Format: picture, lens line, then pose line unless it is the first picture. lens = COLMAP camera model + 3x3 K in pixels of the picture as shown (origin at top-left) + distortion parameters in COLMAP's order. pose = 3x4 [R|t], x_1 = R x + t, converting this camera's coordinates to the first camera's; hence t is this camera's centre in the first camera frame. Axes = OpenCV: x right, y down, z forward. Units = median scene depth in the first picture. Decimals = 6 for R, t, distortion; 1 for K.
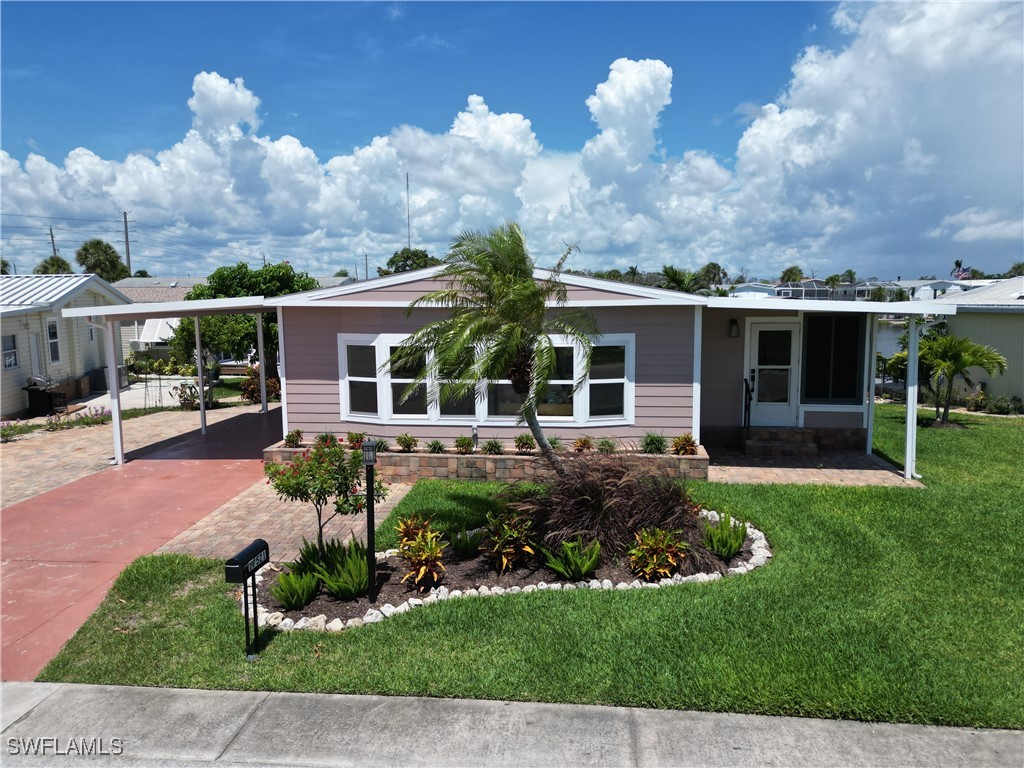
lens RADIAL K [[713.9, 0, 512.0], [0, 713.9, 384.0], [0, 0, 1]] dist [0.066753, -0.064301]
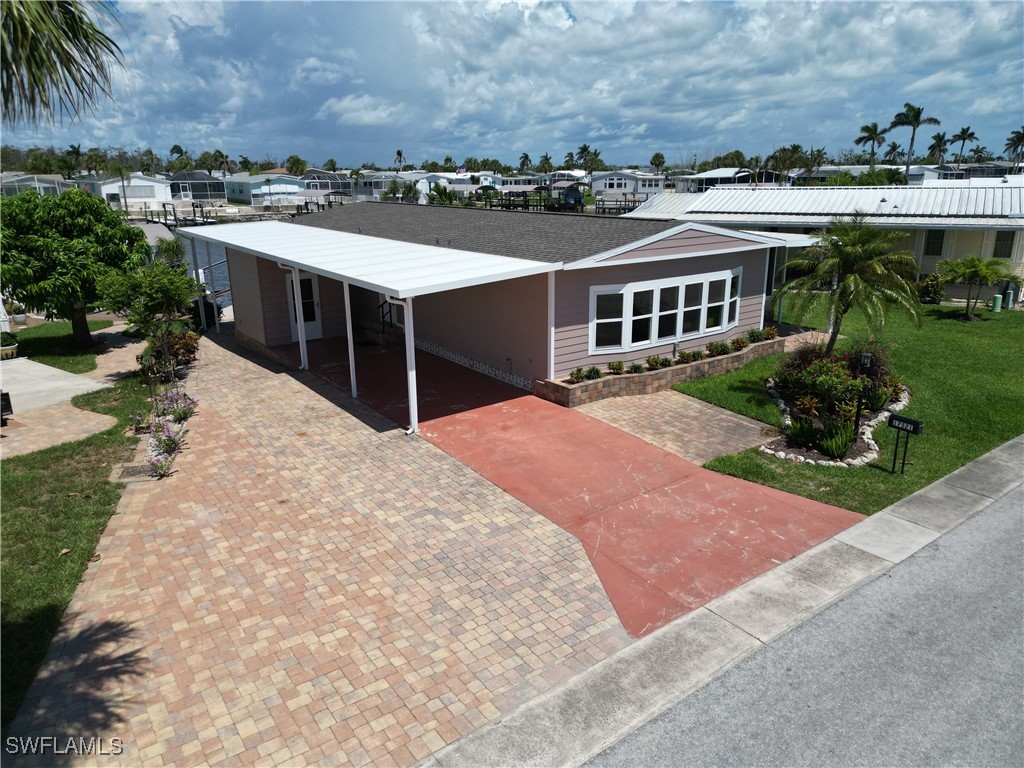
lens RADIAL K [[713.9, 0, 512.0], [0, 713.9, 384.0], [0, 0, 1]] dist [0.066753, -0.064301]
pose [[0.744834, -0.191556, 0.639163, -1.258376], [0.091544, 0.978184, 0.186481, -0.159861], [-0.660940, -0.080385, 0.746121, 0.163456]]
